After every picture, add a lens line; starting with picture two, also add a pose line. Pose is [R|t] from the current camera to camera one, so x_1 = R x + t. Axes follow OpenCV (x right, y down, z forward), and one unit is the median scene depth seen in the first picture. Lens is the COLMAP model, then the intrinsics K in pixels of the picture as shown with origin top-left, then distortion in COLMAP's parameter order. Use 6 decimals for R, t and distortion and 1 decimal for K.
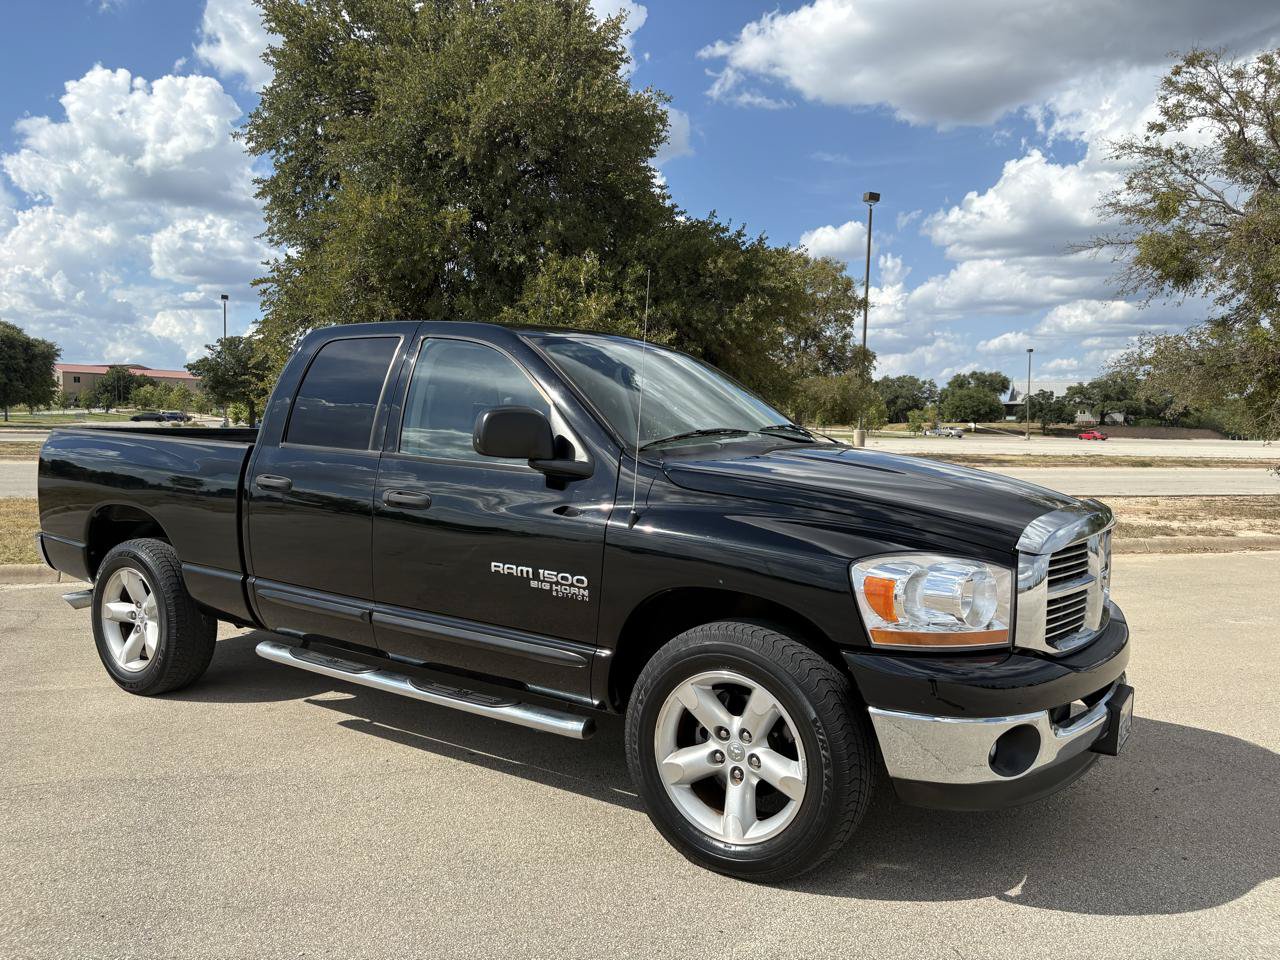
lens RADIAL K [[975.5, 0, 640.2], [0, 975.5, 474.9], [0, 0, 1]] dist [0.043416, -0.055765]
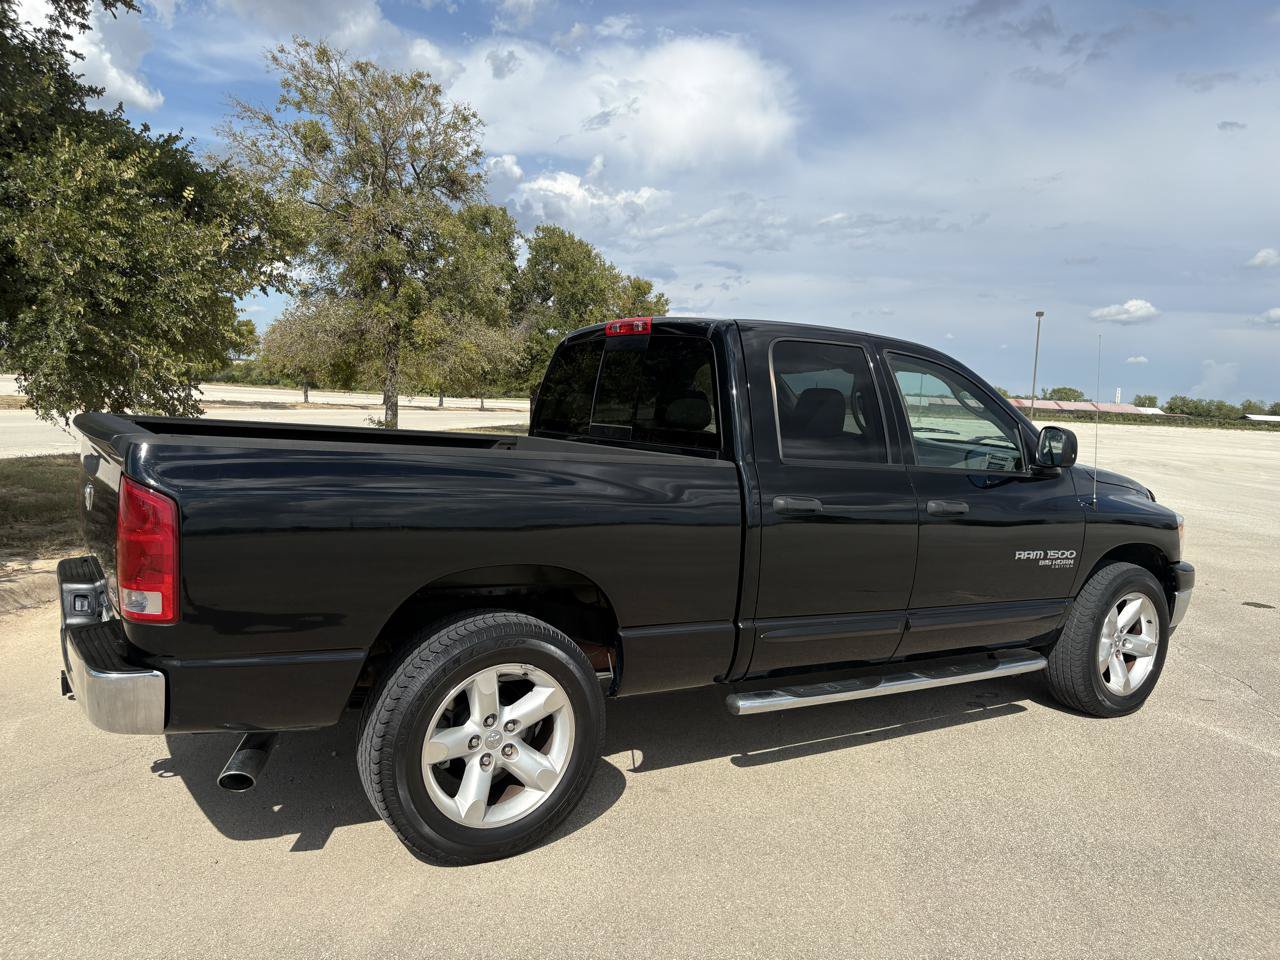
lens RADIAL K [[972.0, 0, 637.9], [0, 972.0, 476.2], [0, 0, 1]] dist [0.044362, -0.057026]
pose [[0.393950, -0.068486, 0.916577, -1.389921], [0.003855, 0.997335, 0.072863, -0.093419], [-0.919124, -0.025171, 0.393164, 0.901601]]
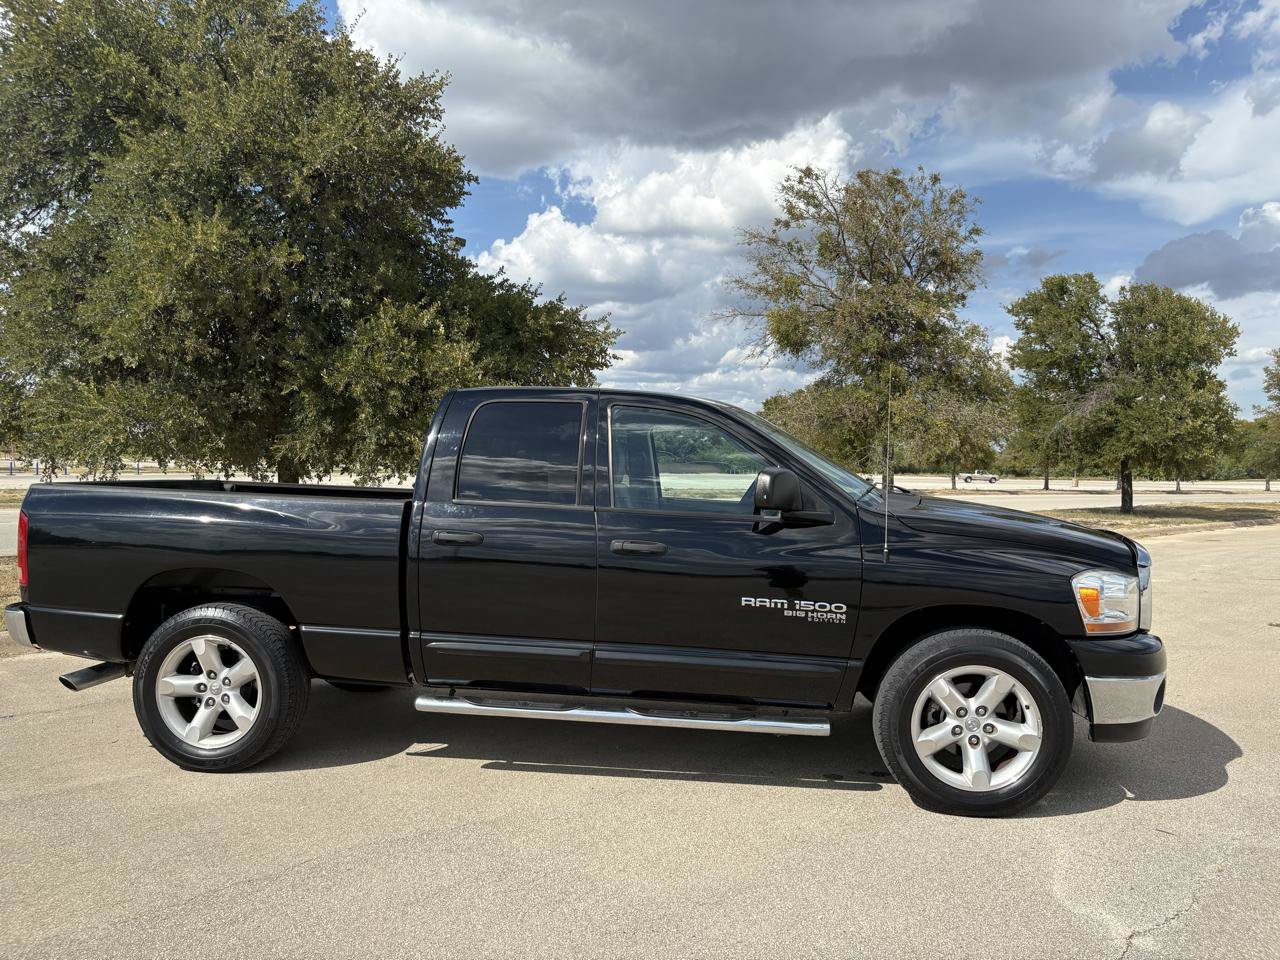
lens RADIAL K [[972.0, 0, 637.9], [0, 972.0, 476.2], [0, 0, 1]] dist [0.044362, -0.057026]
pose [[0.896291, -0.008001, 0.443395, -0.749131], [0.022977, 0.999332, -0.028414, -0.027245], [-0.442871, 0.035655, 0.895876, -0.015889]]
